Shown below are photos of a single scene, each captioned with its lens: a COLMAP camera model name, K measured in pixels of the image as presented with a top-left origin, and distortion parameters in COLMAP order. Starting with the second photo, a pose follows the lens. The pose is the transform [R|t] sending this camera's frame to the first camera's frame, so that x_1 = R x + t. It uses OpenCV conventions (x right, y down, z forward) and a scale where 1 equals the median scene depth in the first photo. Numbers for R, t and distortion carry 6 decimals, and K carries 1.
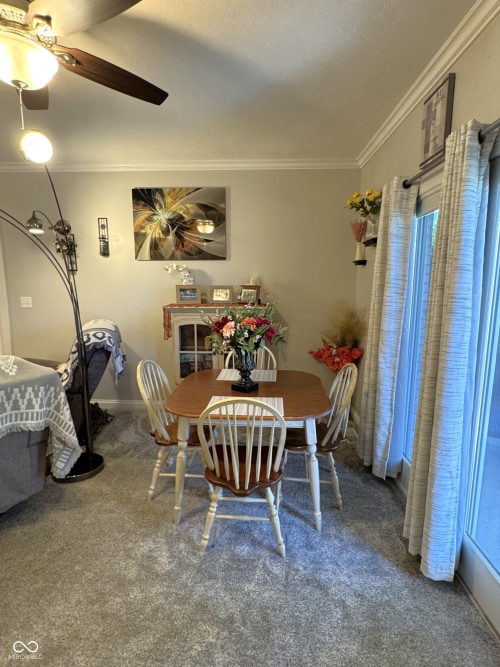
lens RADIAL K [[347.5, 0, 246.5], [0, 347.5, 331.7], [0, 0, 1]] dist [-0.002693, -0.001510]
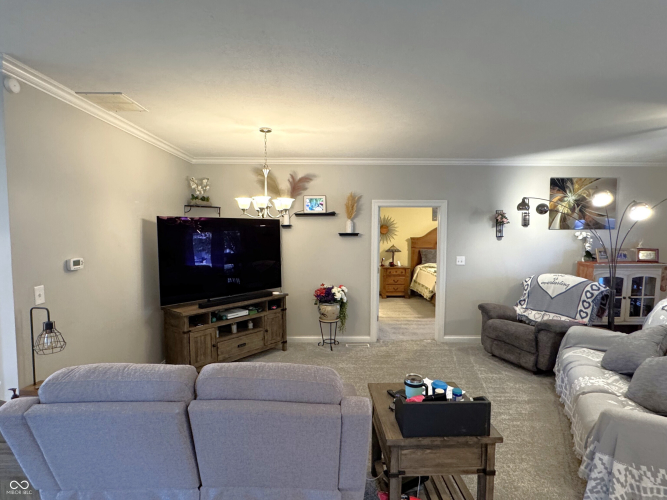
lens RADIAL K [[347.5, 0, 334.5], [0, 347.5, 254.7], [0, 0, 1]] dist [-0.002693, -0.001510]
pose [[0.998867, -0.003385, 0.047469, -1.240194], [0.007093, 0.996916, -0.078161, -0.008355], [-0.047058, 0.078409, 0.995810, -0.302579]]
